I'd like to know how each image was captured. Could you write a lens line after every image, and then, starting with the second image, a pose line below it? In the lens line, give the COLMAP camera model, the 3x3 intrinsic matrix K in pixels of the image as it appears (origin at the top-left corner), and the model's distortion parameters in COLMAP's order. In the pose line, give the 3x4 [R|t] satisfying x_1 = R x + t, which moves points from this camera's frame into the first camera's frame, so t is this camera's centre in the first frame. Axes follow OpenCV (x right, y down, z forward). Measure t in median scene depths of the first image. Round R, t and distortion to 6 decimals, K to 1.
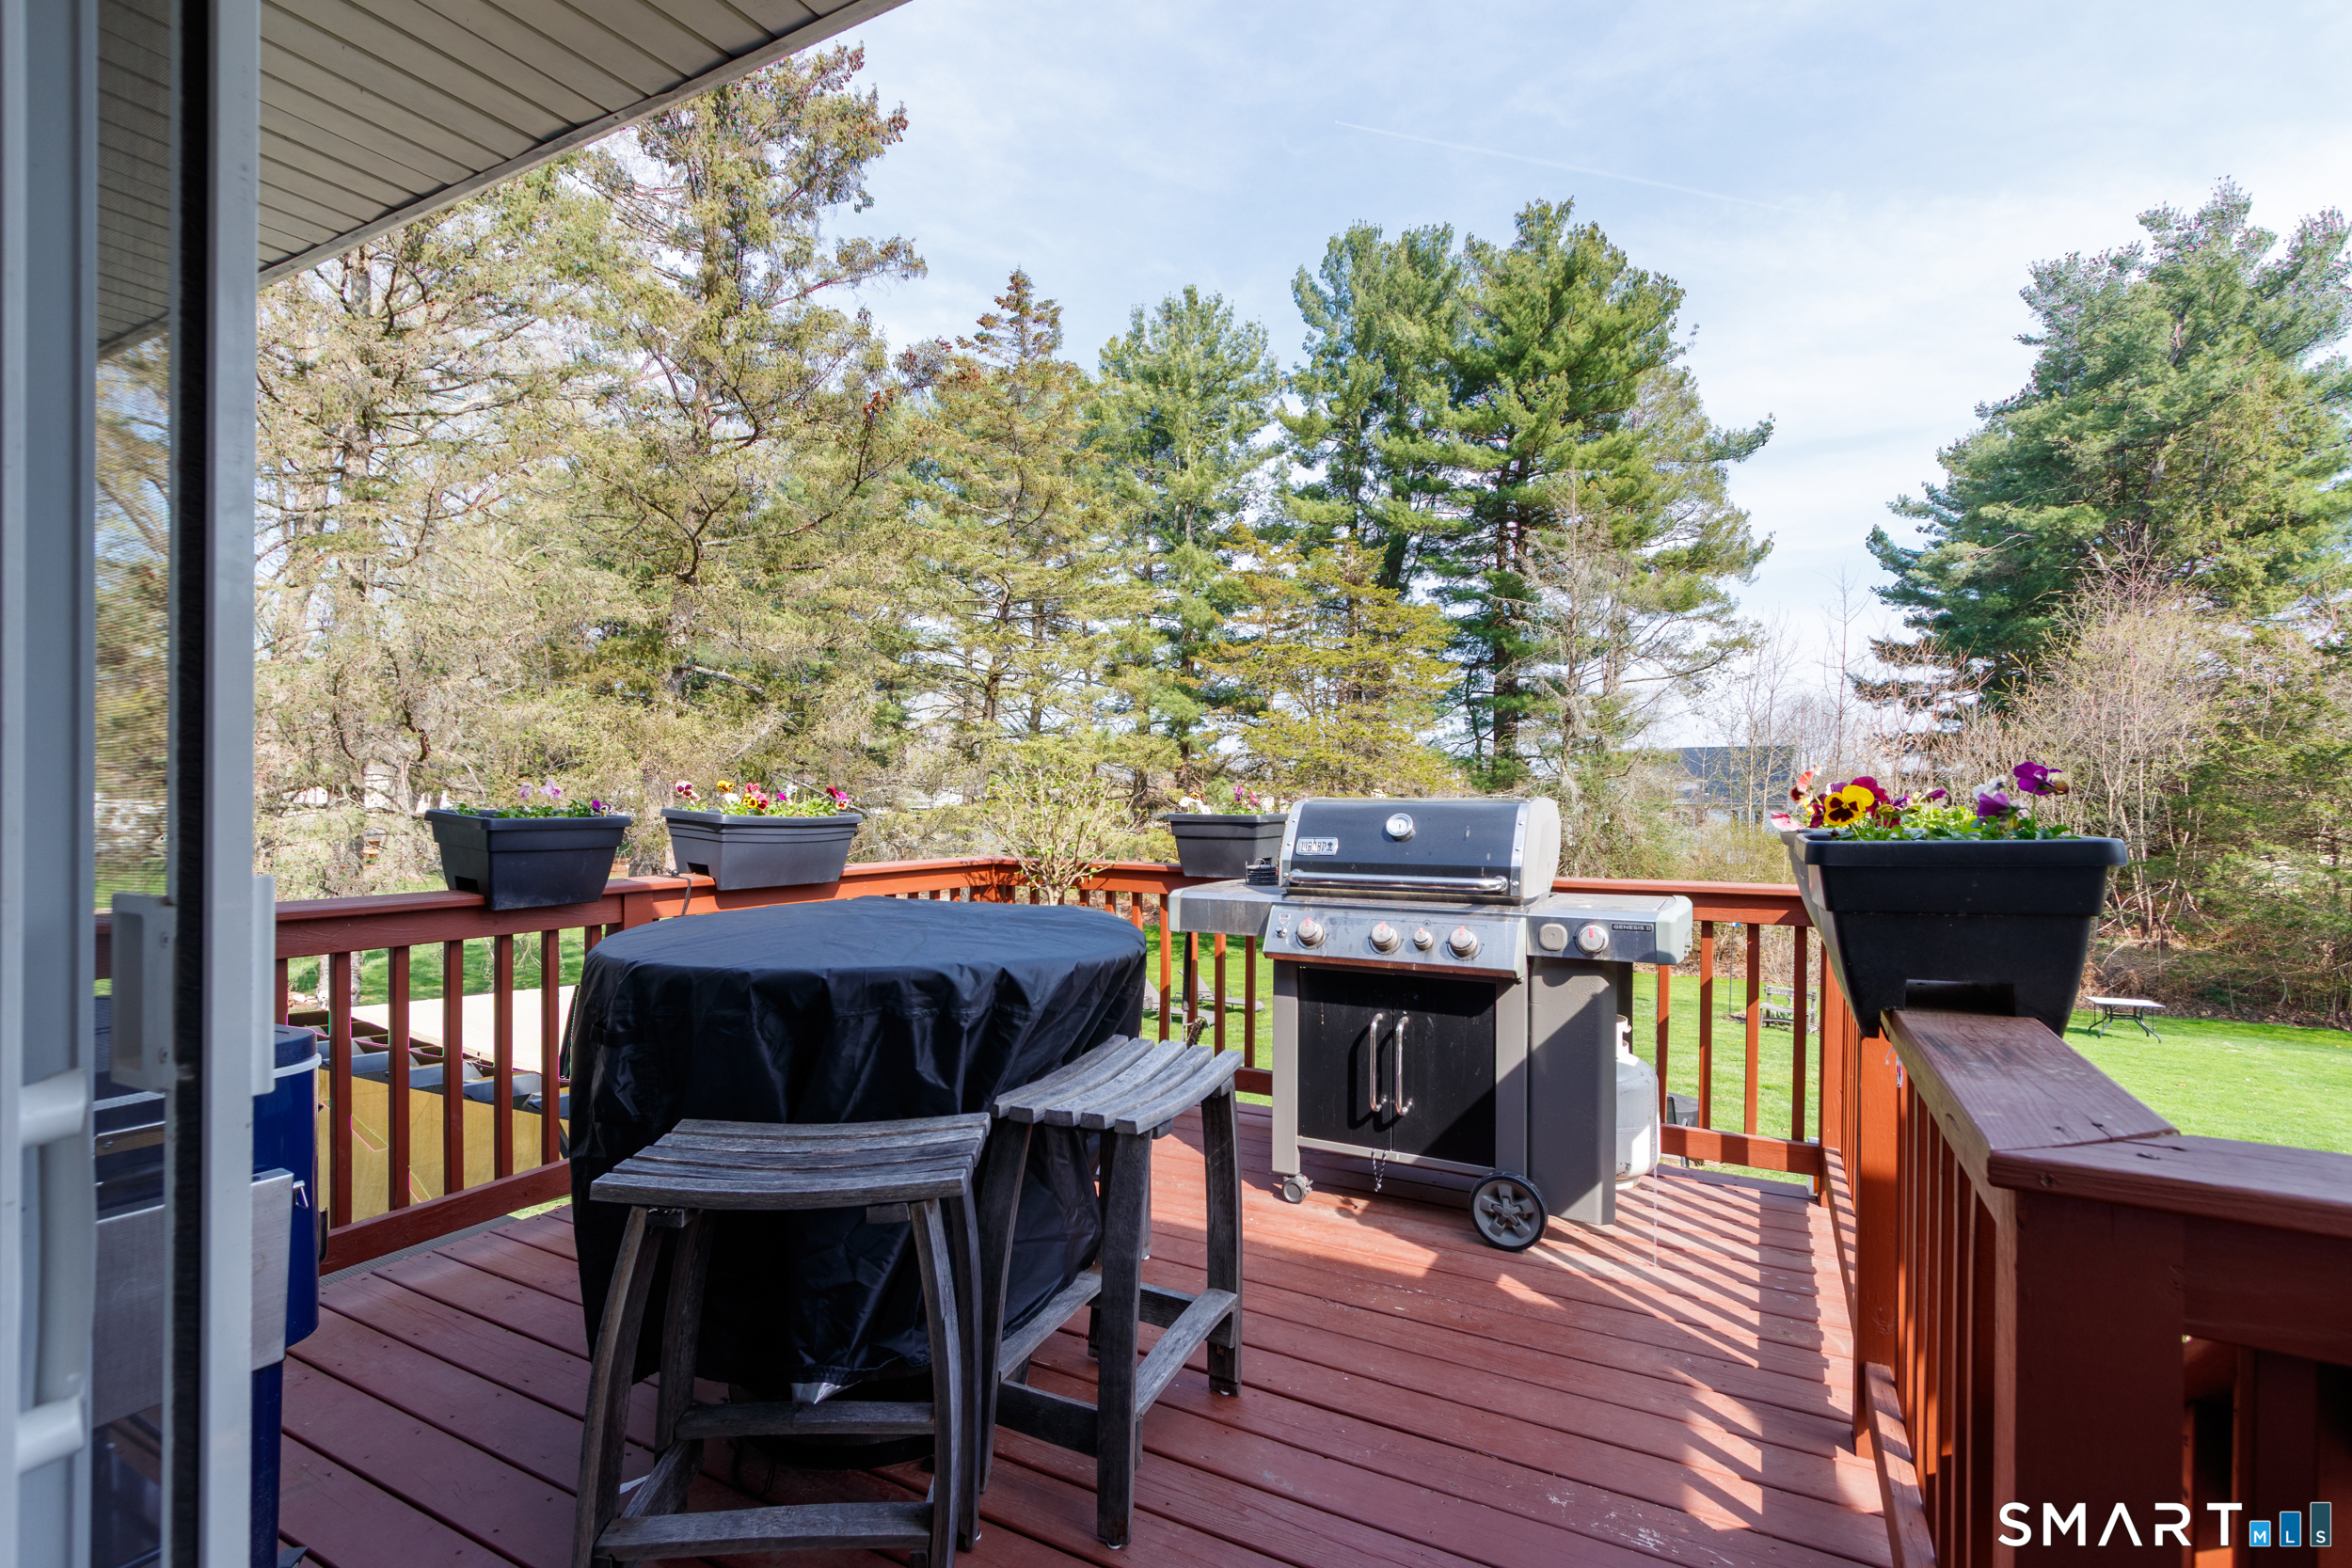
lens RADIAL K [[1081.0, 0, 1166.4], [0, 1081.0, 809.6], [0, 0, 1]] dist [-0.003449, -0.000136]
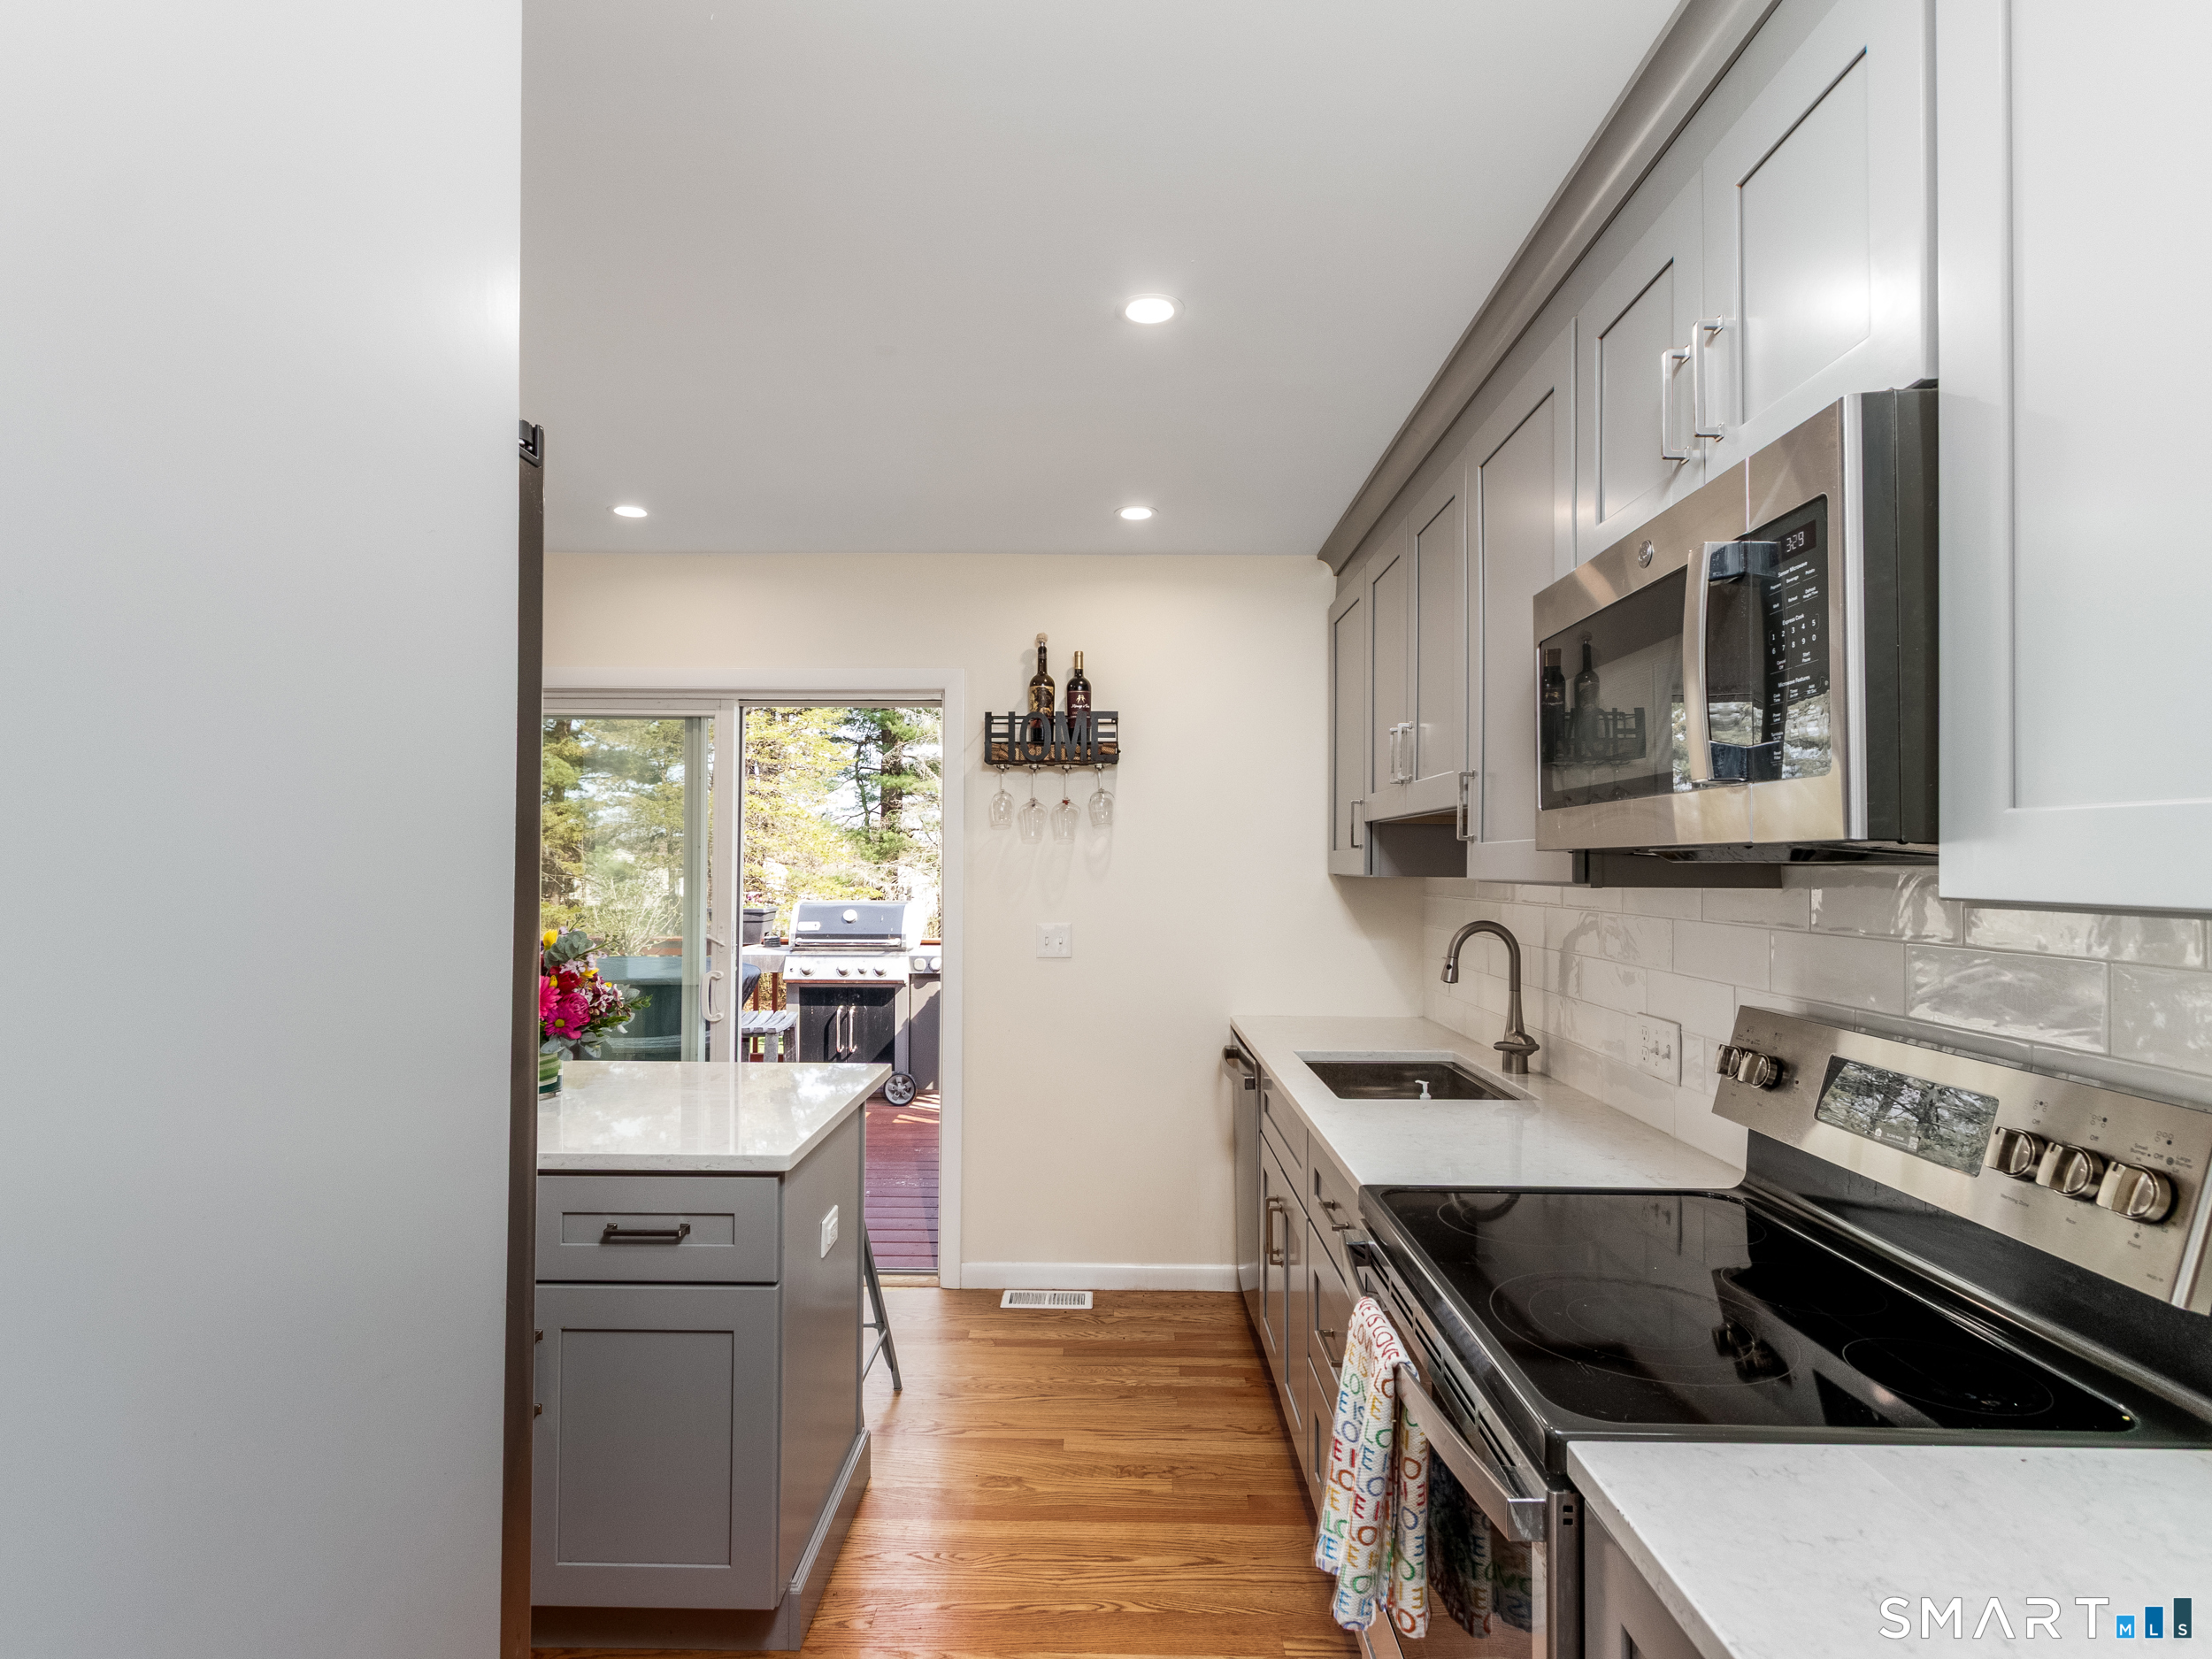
lens RADIAL K [[1137.3, 0, 1092.0], [0, 1137.3, 842.7], [0, 0, 1]] dist [-0.001392, 0.000270]
pose [[0.886869, 0.008277, 0.461946, -0.384881], [0.003710, 0.999680, -0.025034, -0.068853], [-0.462005, 0.023916, 0.886555, -1.164571]]
